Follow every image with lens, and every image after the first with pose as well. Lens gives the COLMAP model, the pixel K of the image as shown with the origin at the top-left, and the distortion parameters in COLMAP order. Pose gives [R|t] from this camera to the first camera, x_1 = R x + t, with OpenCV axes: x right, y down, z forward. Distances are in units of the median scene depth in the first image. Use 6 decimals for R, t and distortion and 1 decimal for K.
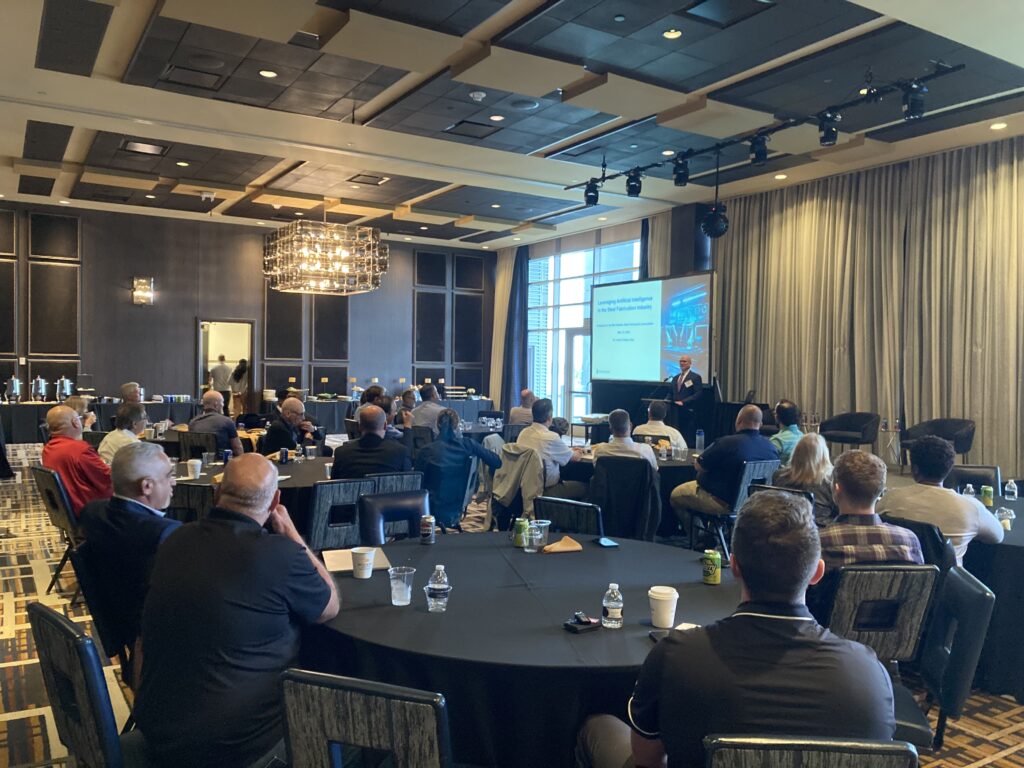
lens RADIAL K [[845.9, 0, 512.0], [0, 845.9, 384.0], [0, 0, 1]] dist [0.034757, 0.001243]
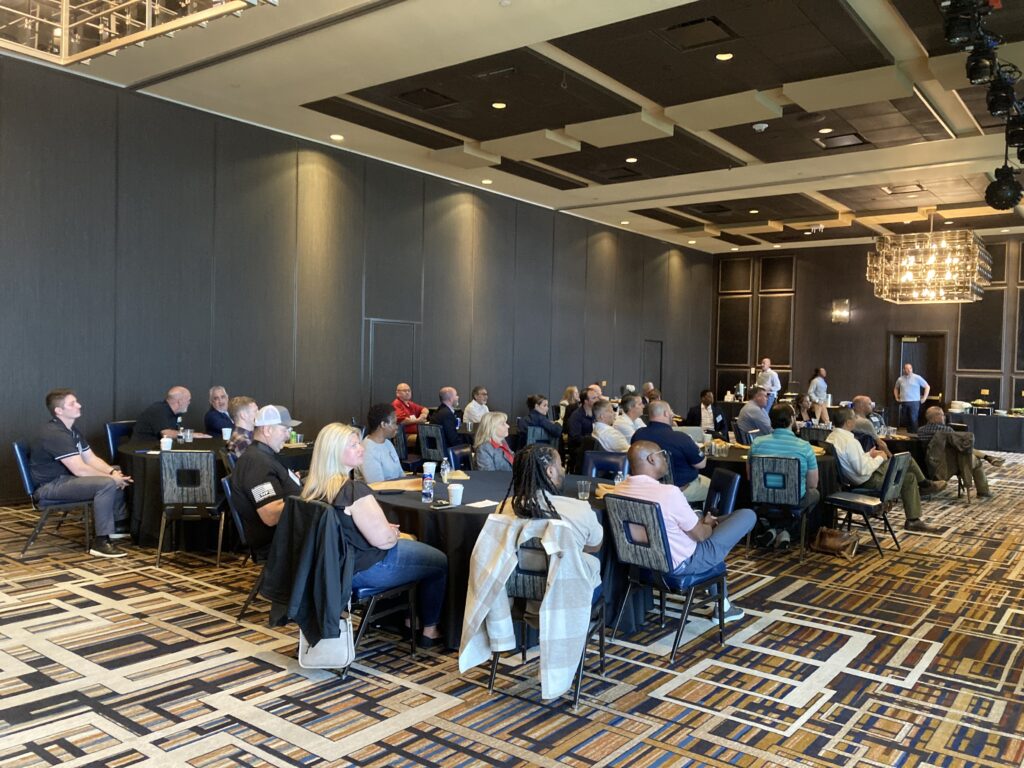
lens RADIAL K [[845.9, 0, 512.0], [0, 845.9, 384.0], [0, 0, 1]] dist [0.034757, 0.001243]
pose [[0.365705, 0.017125, -0.930573, 0.520839], [-0.038028, 0.999271, 0.003445, 0.003460], [0.929954, 0.034128, 0.366090, 0.177116]]
